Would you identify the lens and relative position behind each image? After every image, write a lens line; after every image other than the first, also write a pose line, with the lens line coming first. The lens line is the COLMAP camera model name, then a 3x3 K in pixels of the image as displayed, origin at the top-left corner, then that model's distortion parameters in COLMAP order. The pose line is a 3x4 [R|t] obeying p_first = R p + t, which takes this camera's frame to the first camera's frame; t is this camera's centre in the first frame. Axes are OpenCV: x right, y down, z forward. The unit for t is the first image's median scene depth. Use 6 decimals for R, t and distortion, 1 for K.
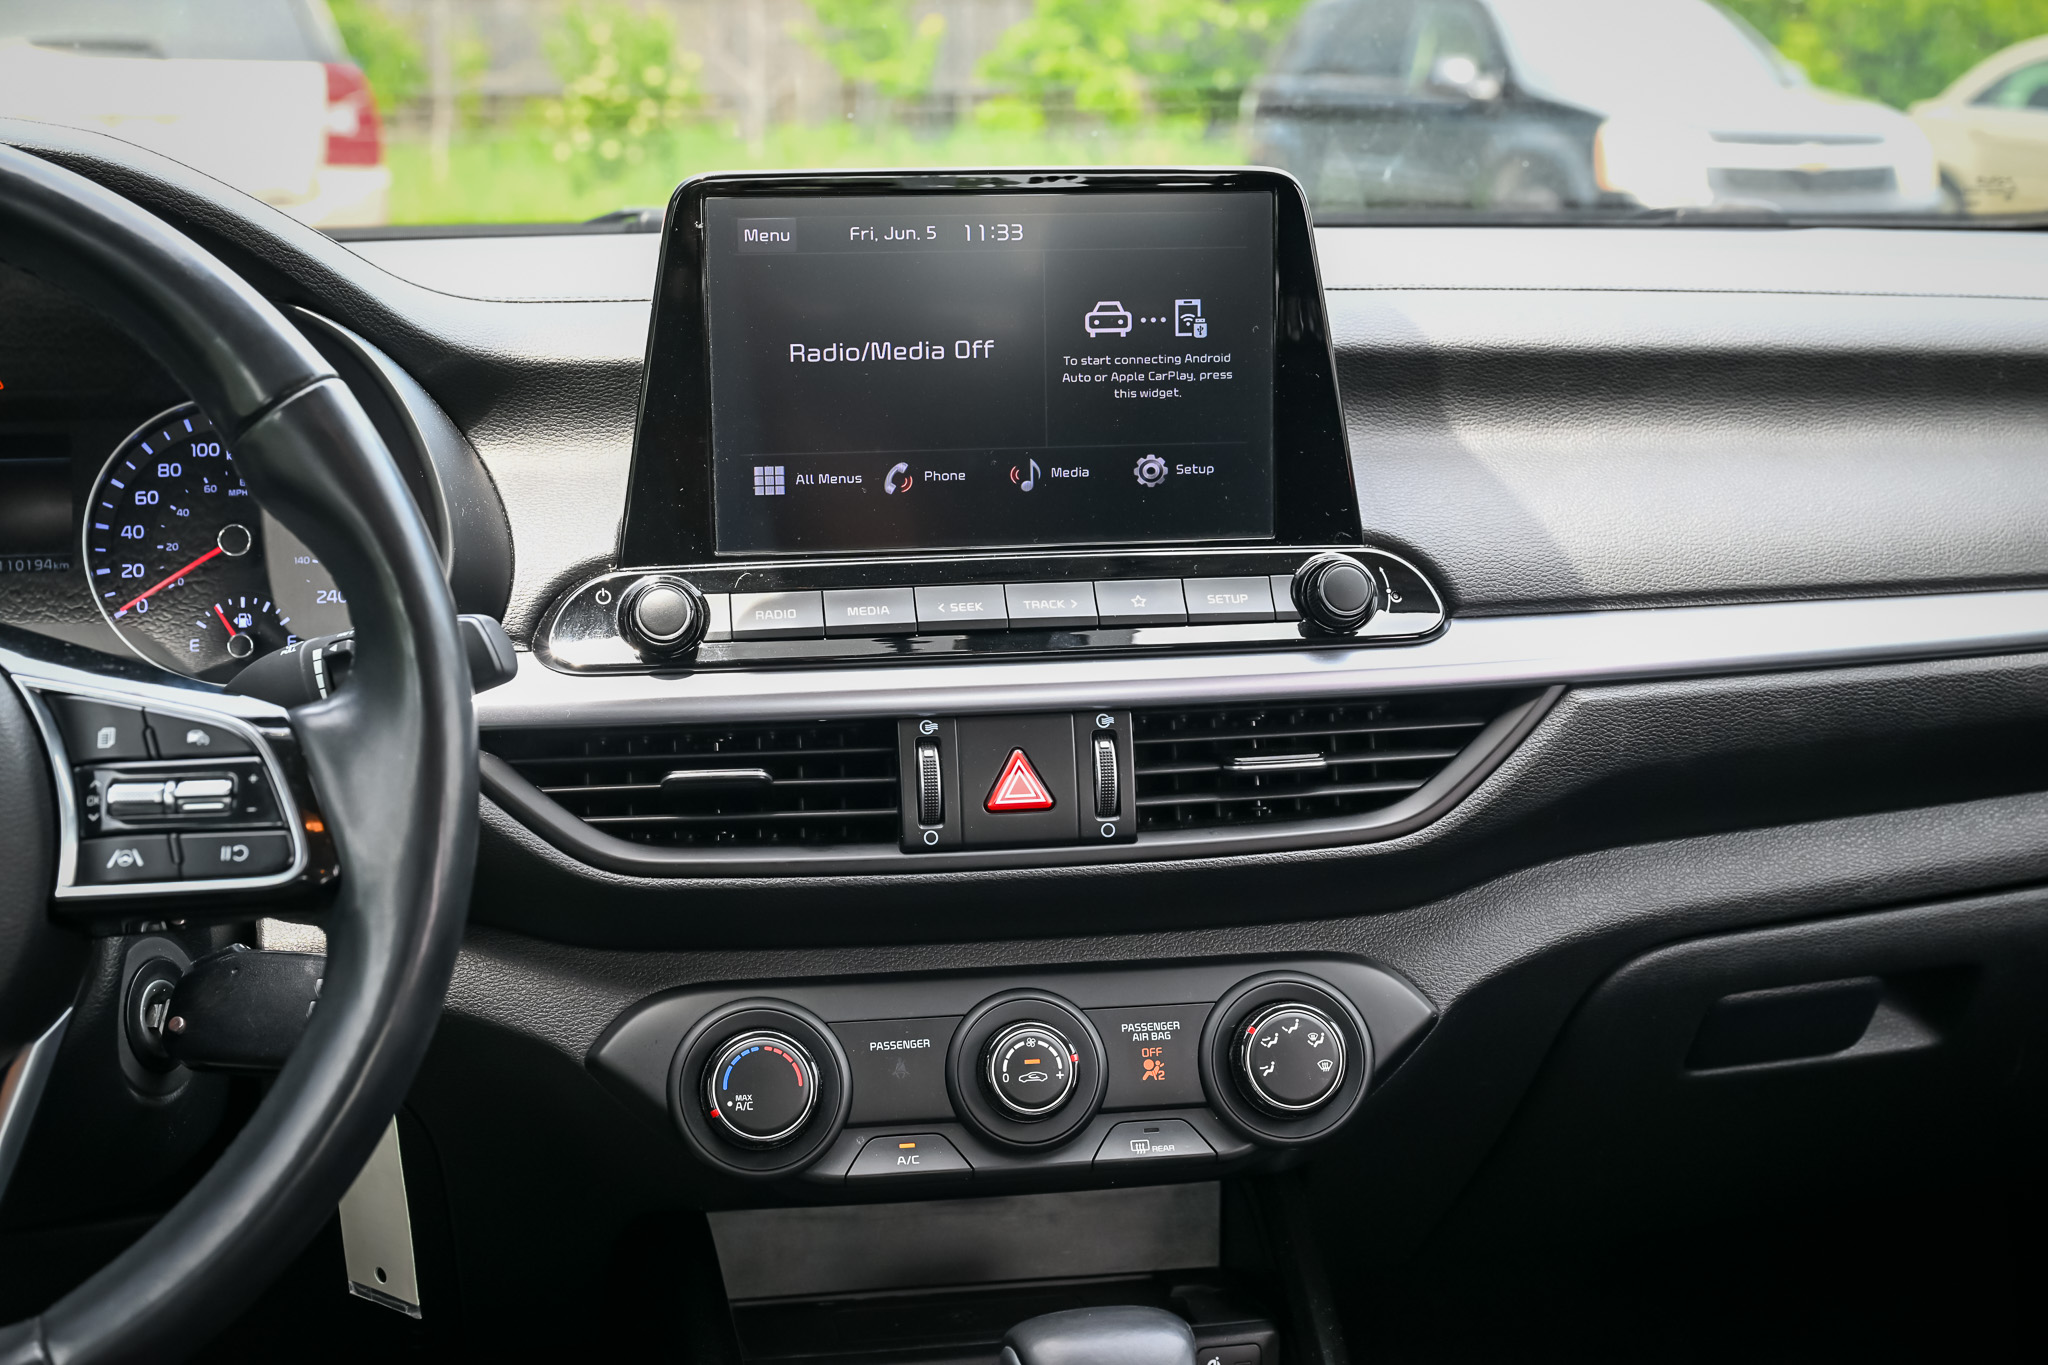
lens RADIAL K [[2761.4, 0, 1024.0], [0, 2761.4, 682.5], [0, 0, 1]] dist [0.005572, 0.013256]
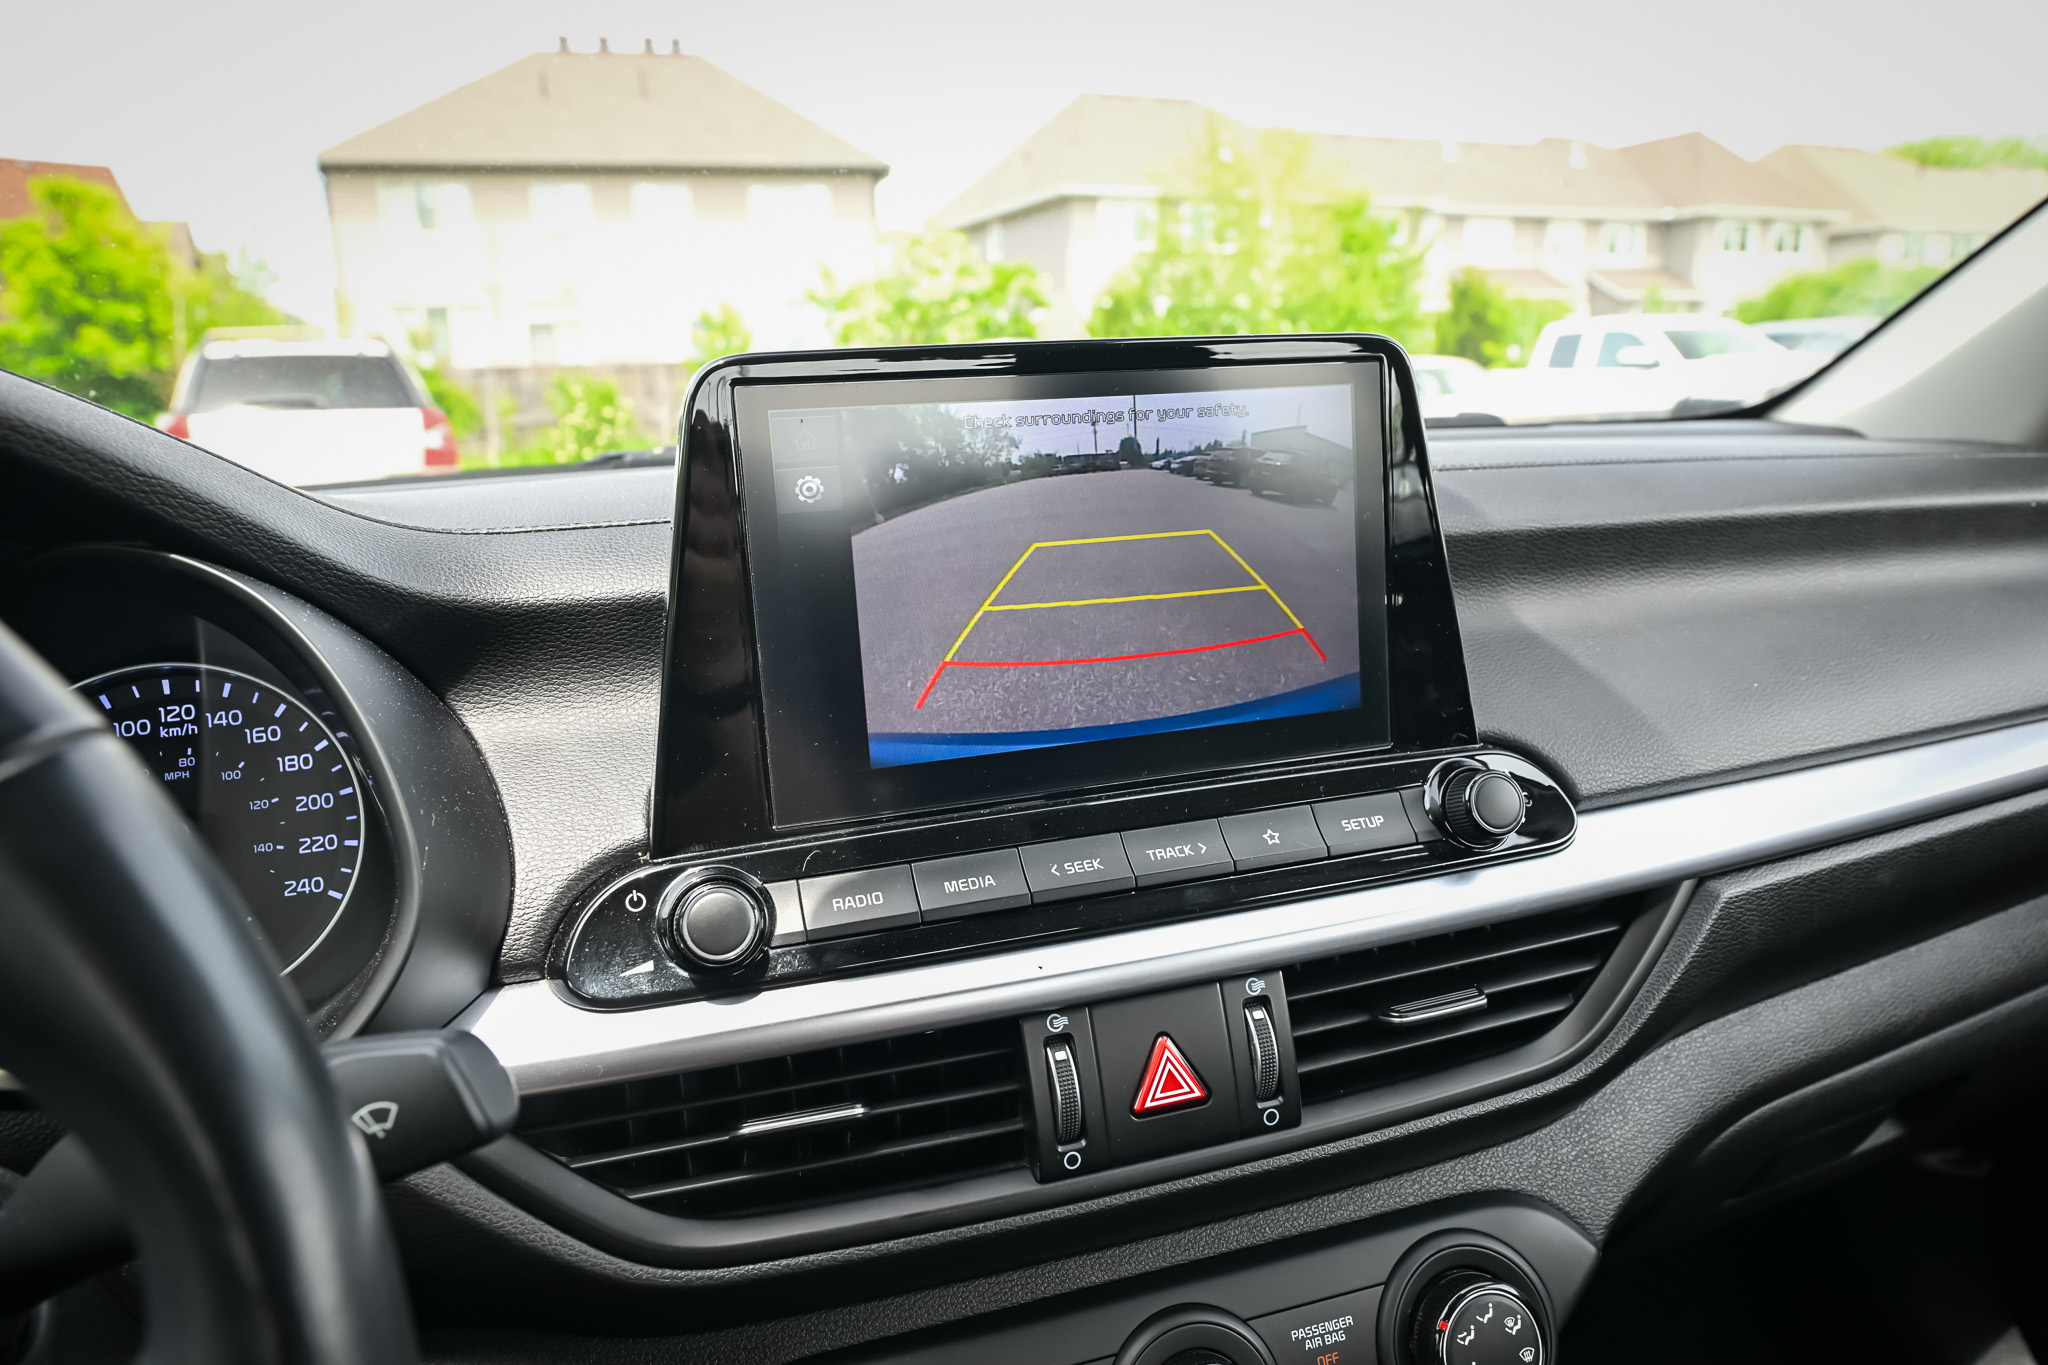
lens RADIAL K [[1386.4, 0, 1024.0], [0, 1386.4, 682.5], [0, 0, 1]] dist [0.006786, 0.000341]
pose [[0.986774, -0.073267, 0.144602, -0.096818], [0.075611, 0.997079, -0.010774, -0.080923], [-0.143391, 0.021565, 0.989431, 0.598596]]
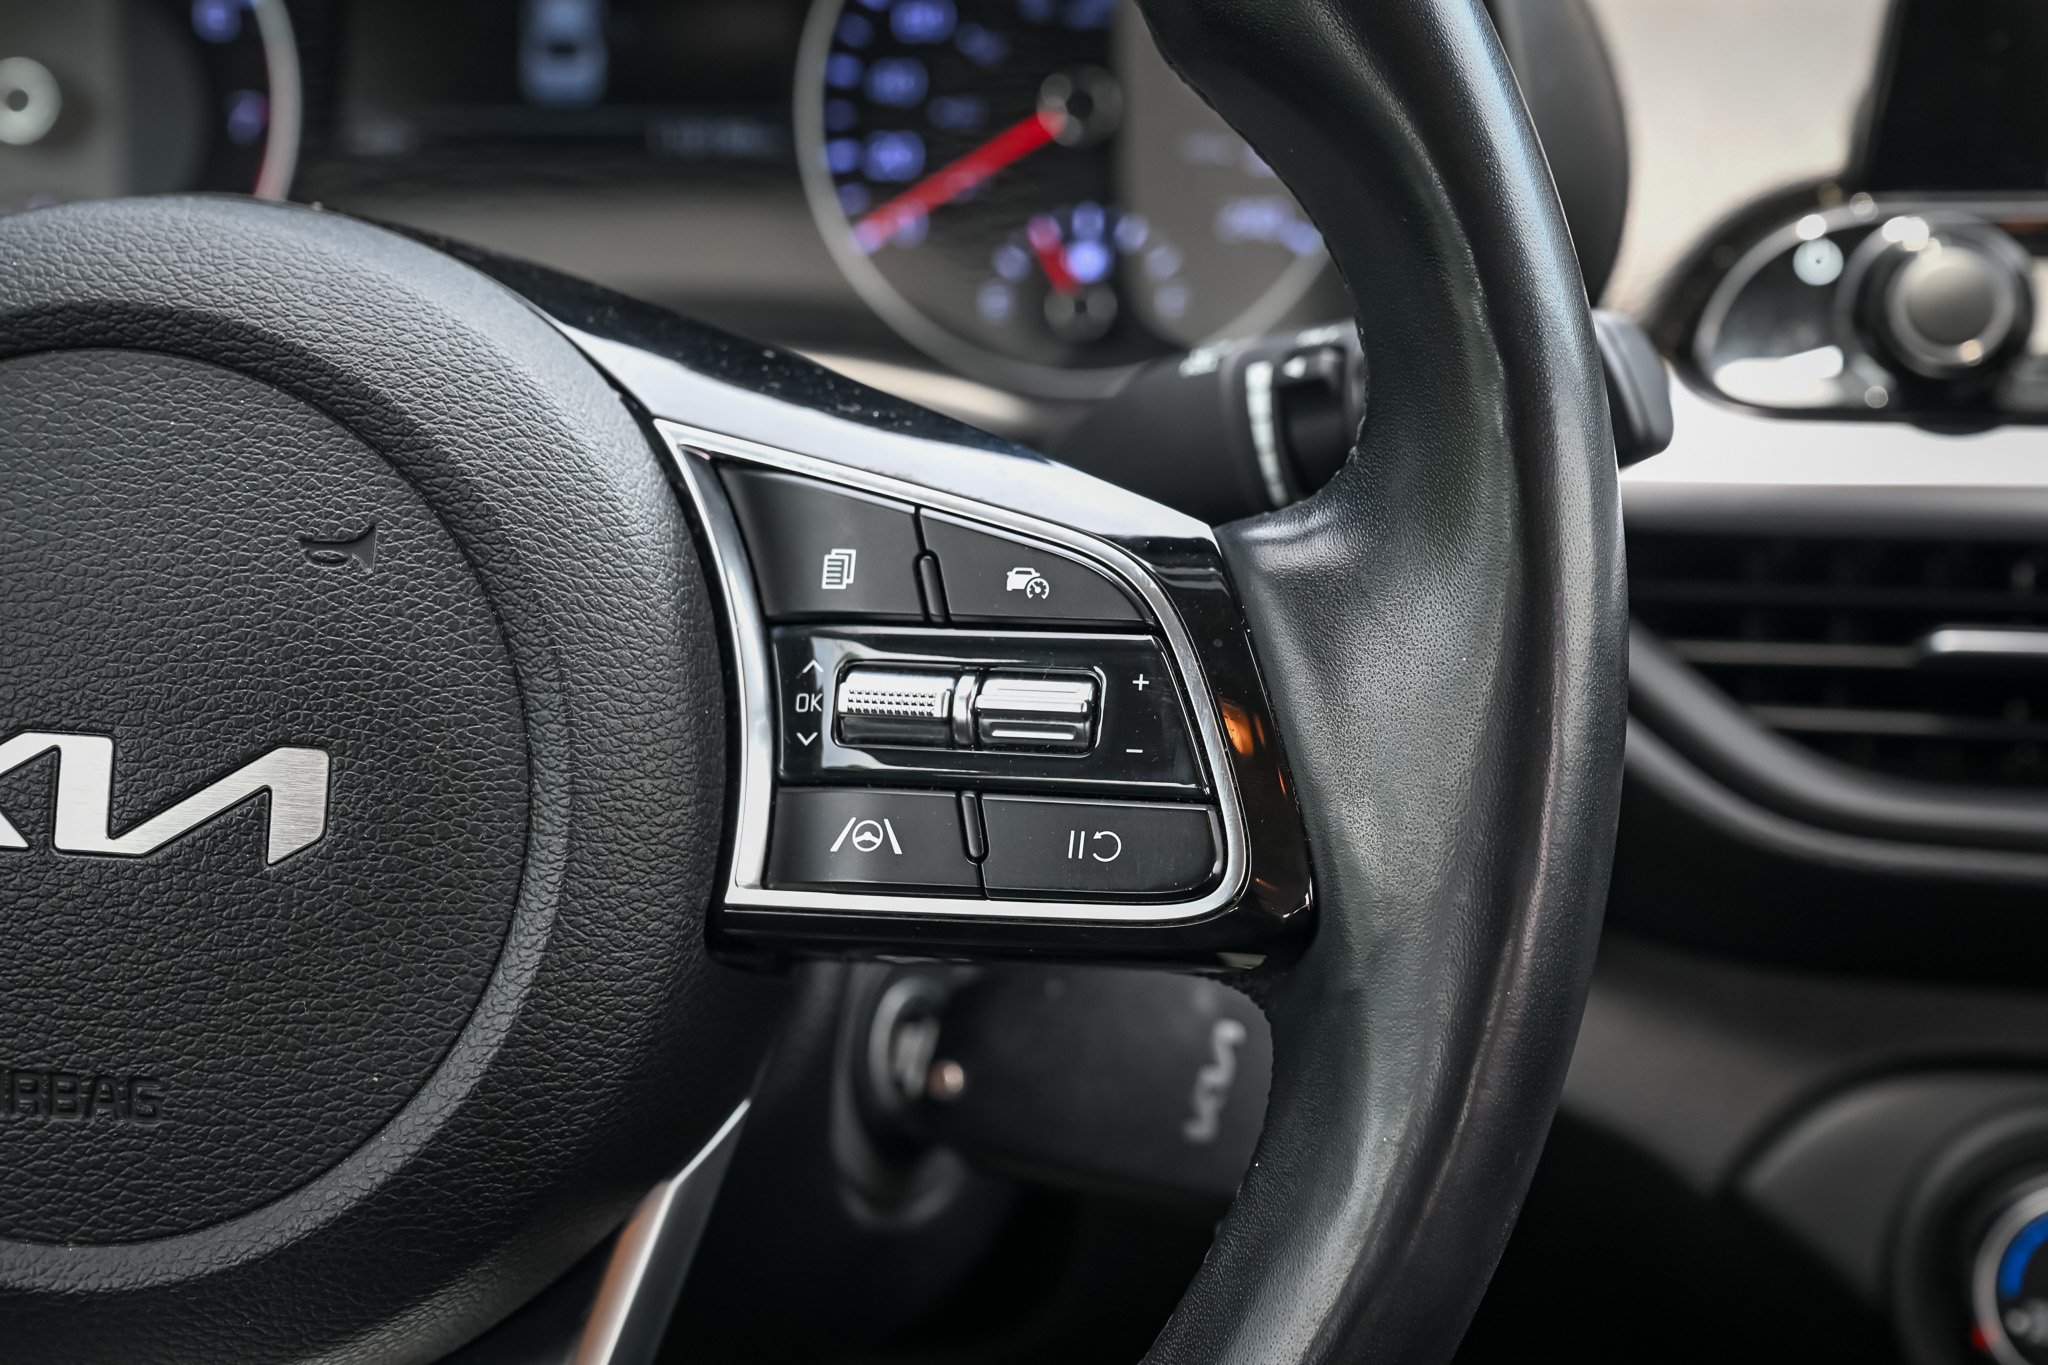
lens RADIAL K [[4131.8, 0, 1024.0], [0, 4131.8, 682.5], [0, 0, 1]] dist [0.038156, 0.108157]
pose [[0.961606, 0.072277, -0.264745, -0.088851], [-0.046376, 0.993619, 0.102816, -0.026053], [0.270487, -0.086591, 0.958822, 0.258895]]
